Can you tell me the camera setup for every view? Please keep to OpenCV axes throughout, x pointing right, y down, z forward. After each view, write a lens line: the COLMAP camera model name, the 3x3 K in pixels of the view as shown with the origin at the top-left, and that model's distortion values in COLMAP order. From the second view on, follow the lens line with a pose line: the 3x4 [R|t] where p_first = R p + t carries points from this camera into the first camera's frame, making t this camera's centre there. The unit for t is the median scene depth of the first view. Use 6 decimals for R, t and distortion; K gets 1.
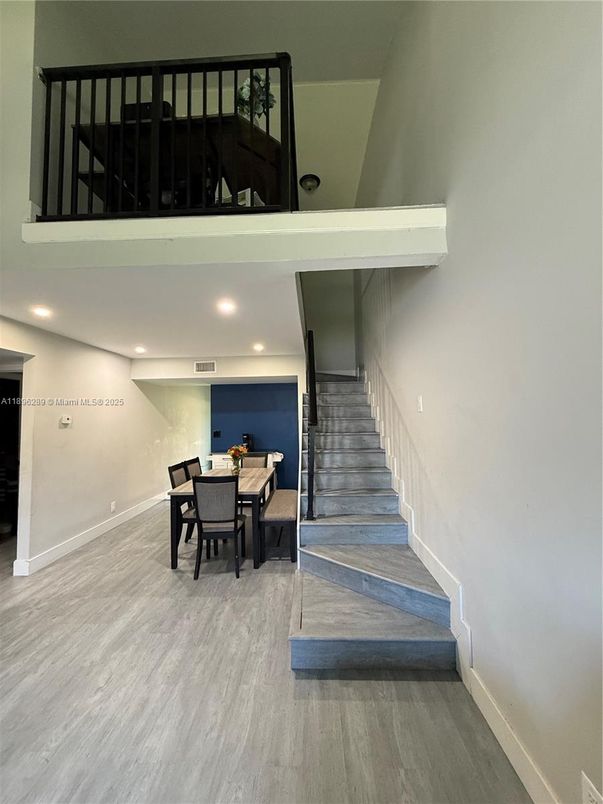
lens RADIAL K [[318.2, 0, 302.7], [0, 318.2, 406.4], [0, 0, 1]] dist [-0.015708, 0.000580]
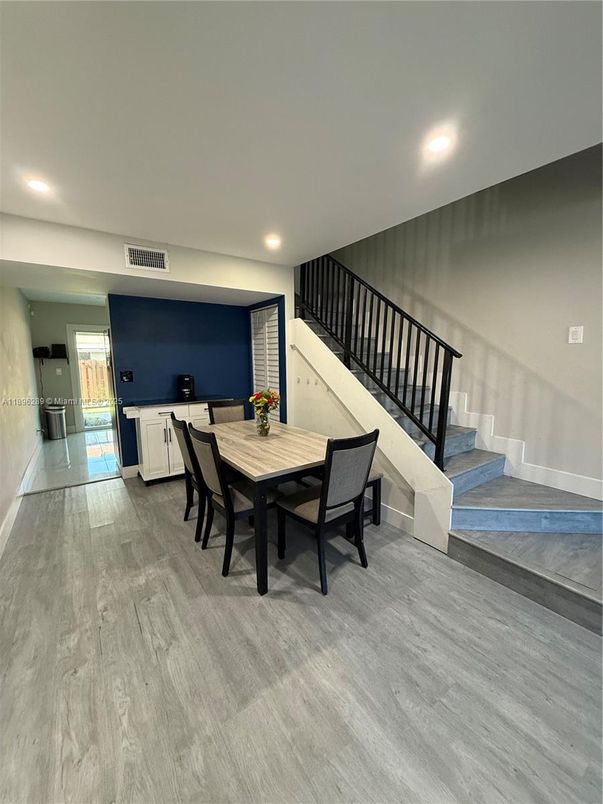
lens RADIAL K [[318.2, 0, 301.7], [0, 318.2, 402.9], [0, 0, 1]] dist [-0.015708, 0.000580]
pose [[0.801192, -0.066916, 0.594654, -0.749193], [-0.034464, 0.986919, 0.157492, 0.058637], [-0.597414, -0.146676, 0.788405, 0.580871]]
